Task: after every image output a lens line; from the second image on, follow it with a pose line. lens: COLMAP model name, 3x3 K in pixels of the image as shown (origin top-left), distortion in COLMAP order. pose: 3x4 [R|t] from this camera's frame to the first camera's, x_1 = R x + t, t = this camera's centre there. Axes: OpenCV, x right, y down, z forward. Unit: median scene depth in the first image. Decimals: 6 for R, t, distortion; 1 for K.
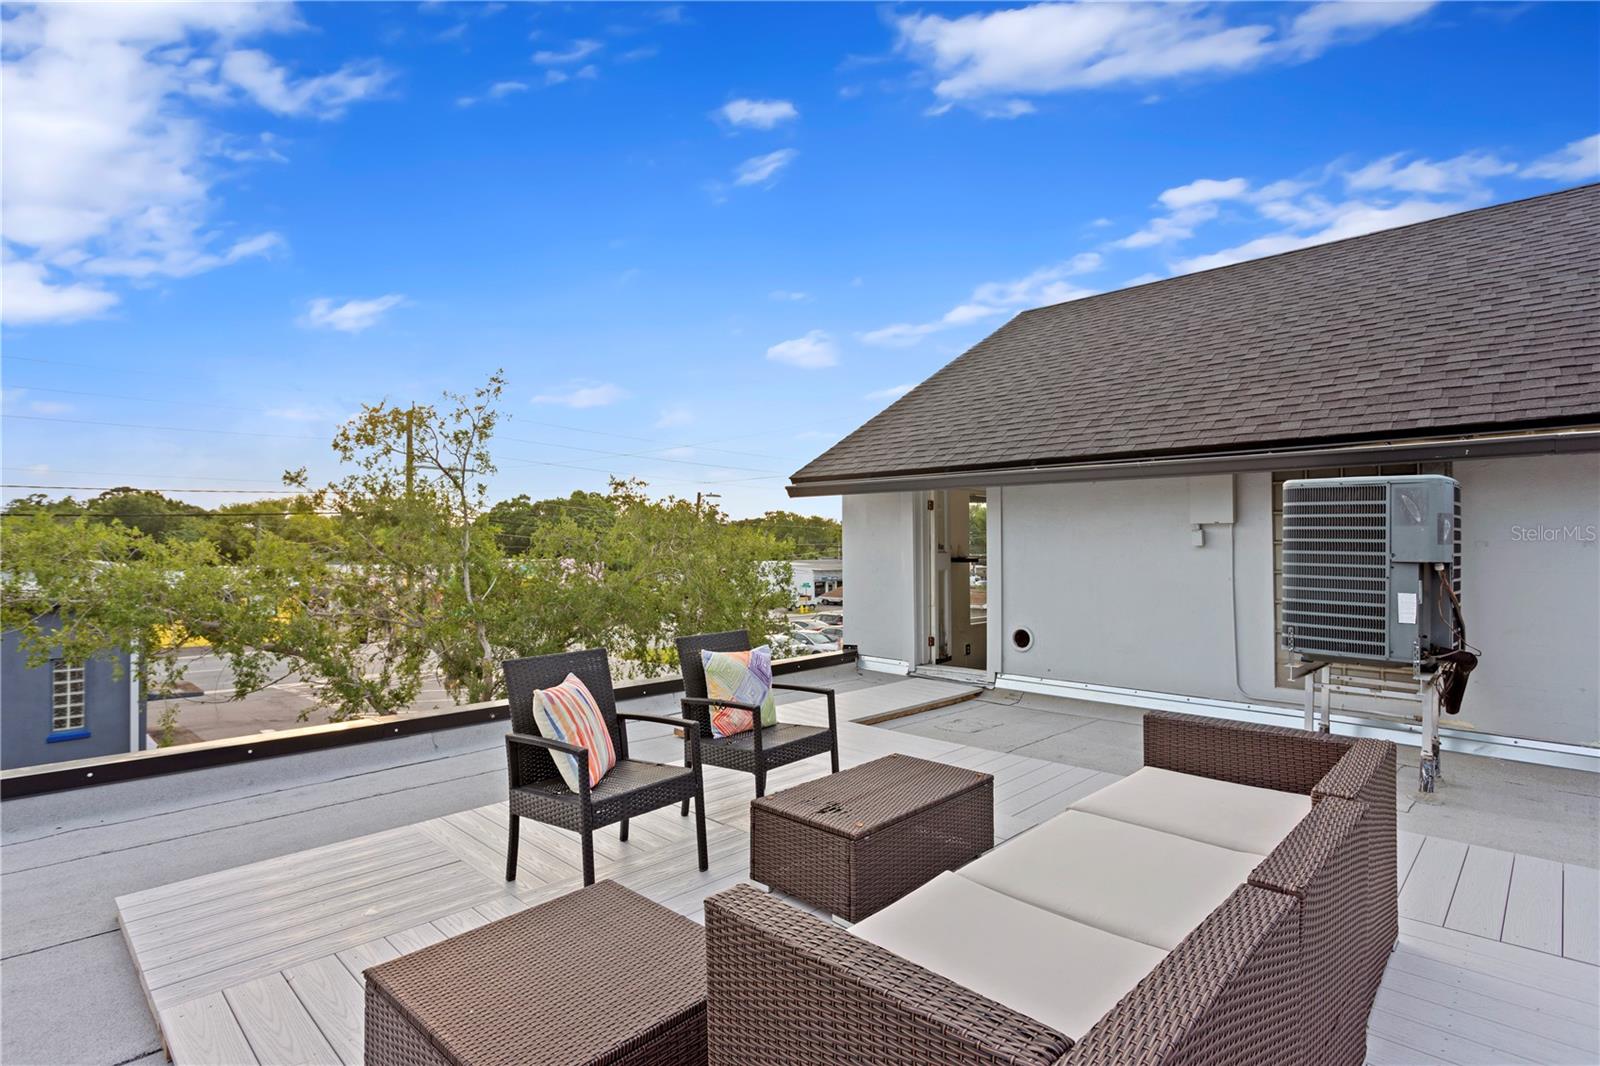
lens RADIAL K [[807.9, 0, 795.3], [0, 807.9, 536.4], [0, 0, 1]] dist [-0.005920, 0.004026]
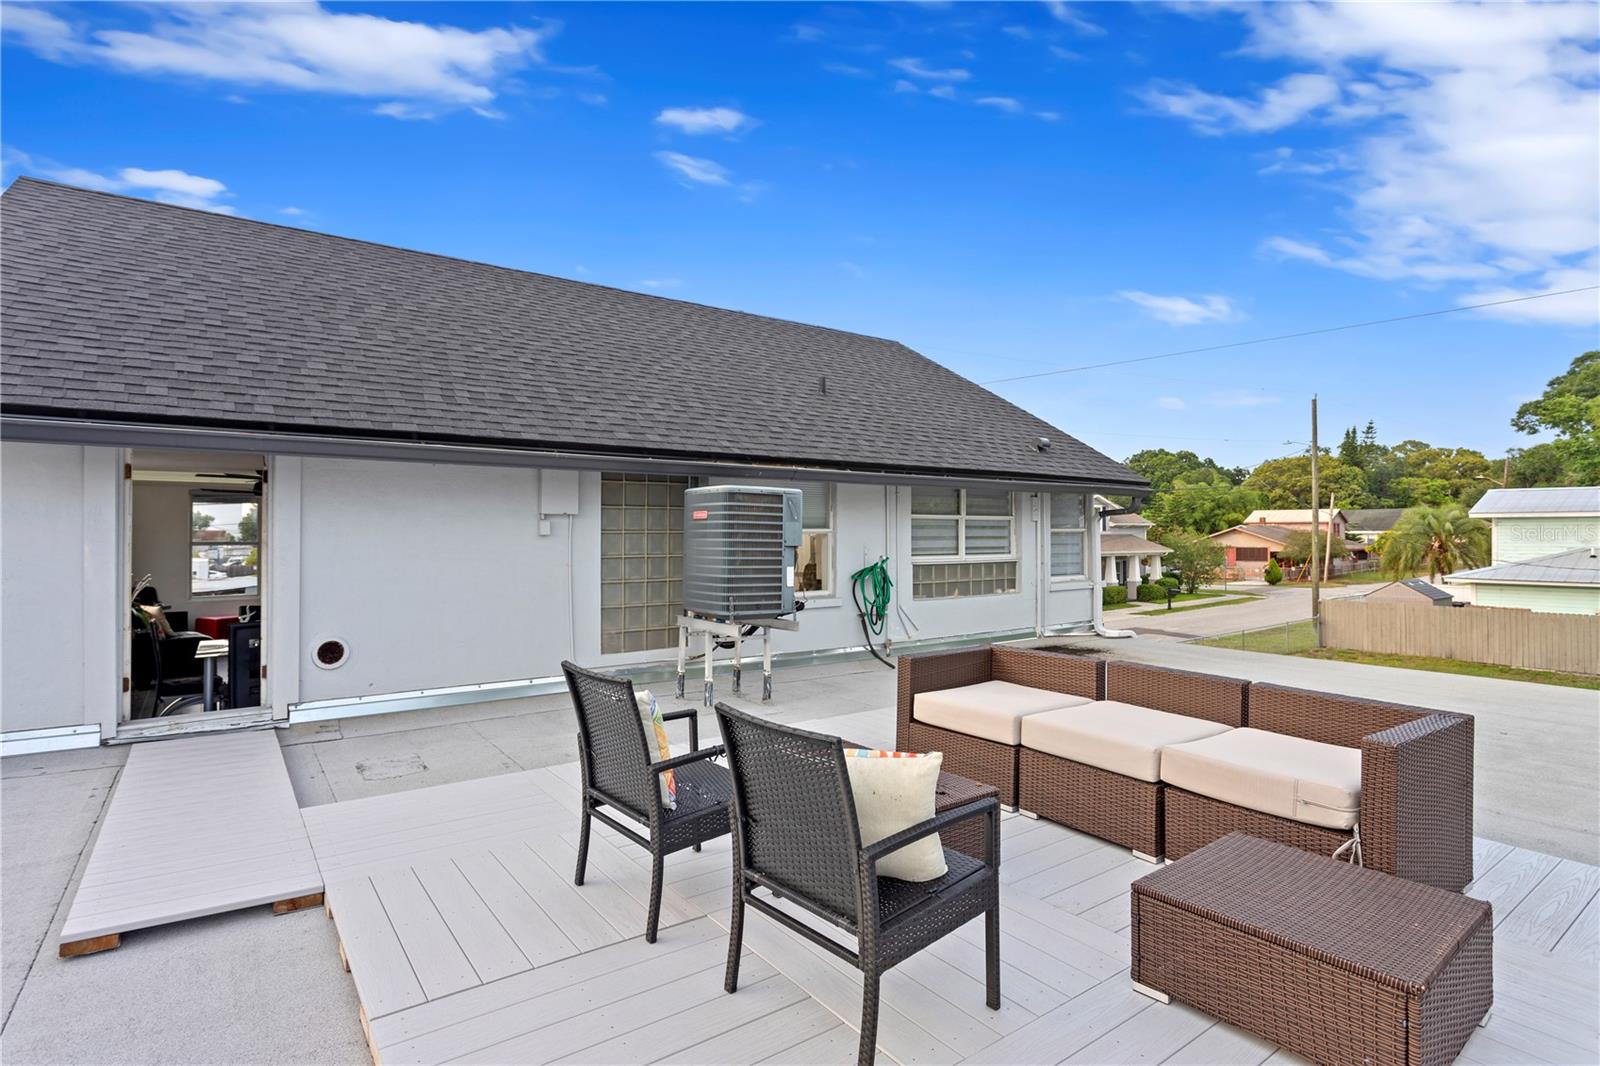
lens RADIAL K [[807.9, 0, 798.1], [0, 807.9, 528.9], [0, 0, 1]] dist [-0.005920, 0.004026]
pose [[0.160201, 0.008951, 0.987044, -0.537038], [-0.012761, 0.999894, -0.006997, 0.007592], [-0.987002, -0.011475, 0.160298, 0.544557]]
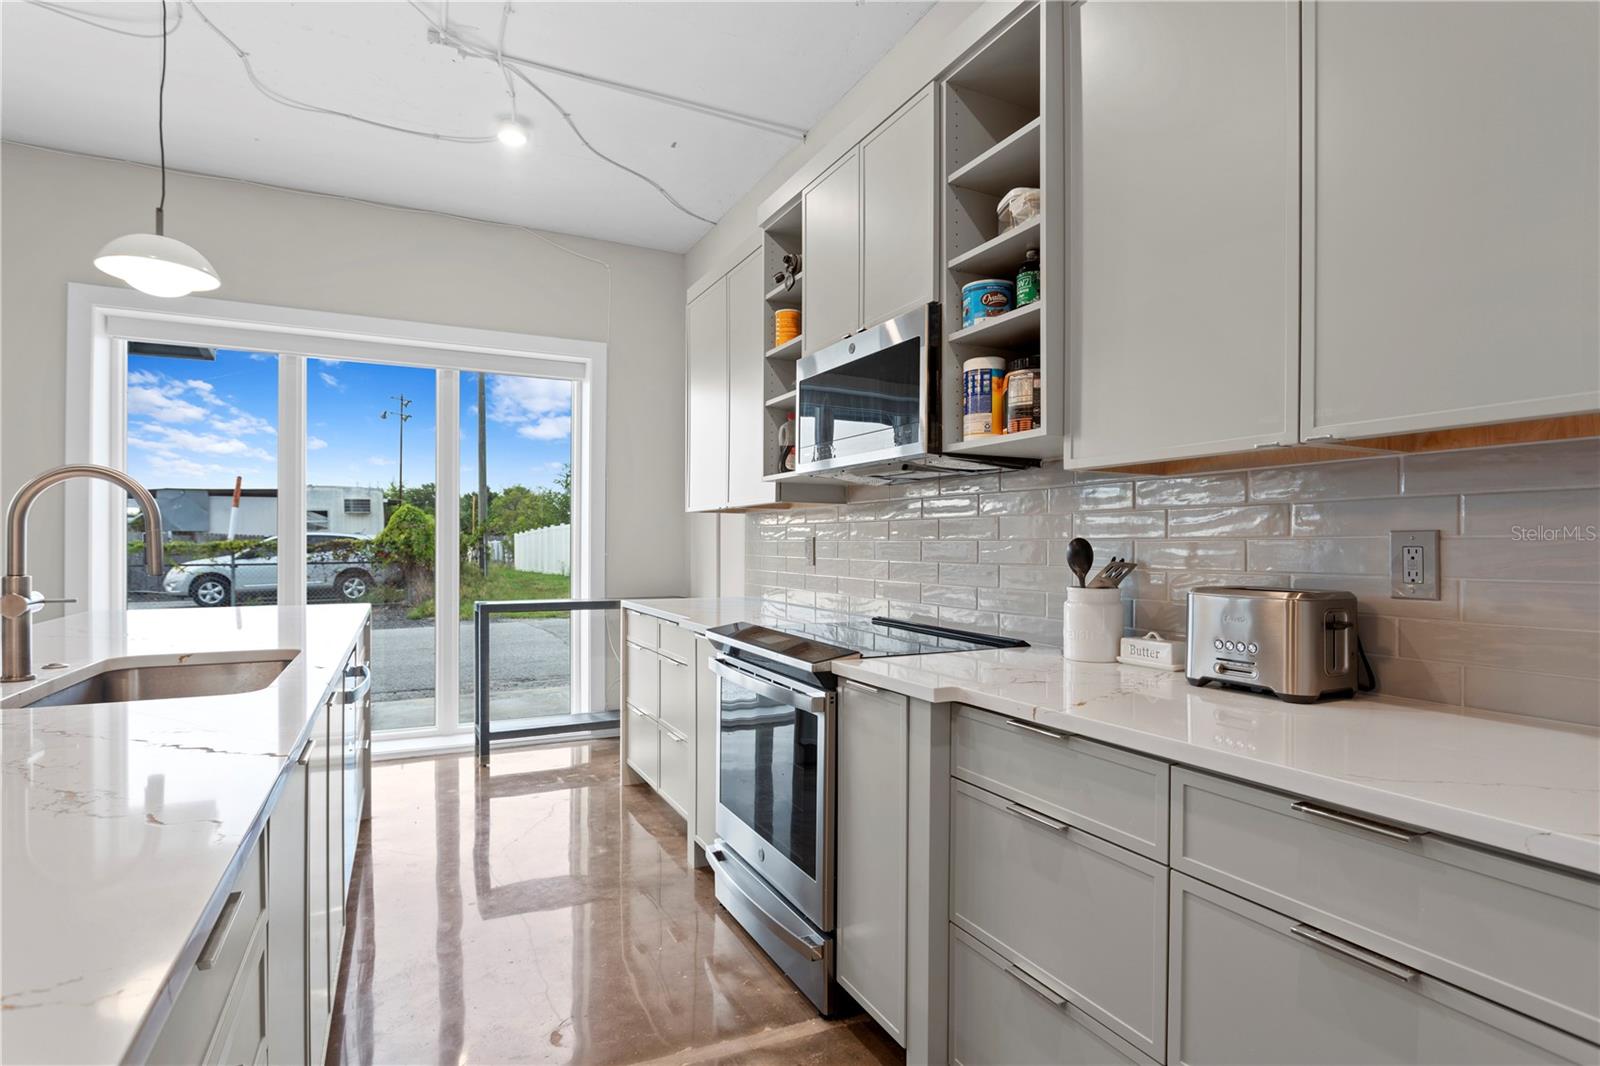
lens RADIAL K [[807.9, 0, 796.3], [0, 807.9, 528.1], [0, 0, 1]] dist [-0.005920, 0.004026]
pose [[-0.824073, -0.004116, 0.566468, -0.989506], [-0.007376, 0.999967, -0.003464, 0.014440], [-0.566435, -0.007033, -0.824076, 0.951778]]
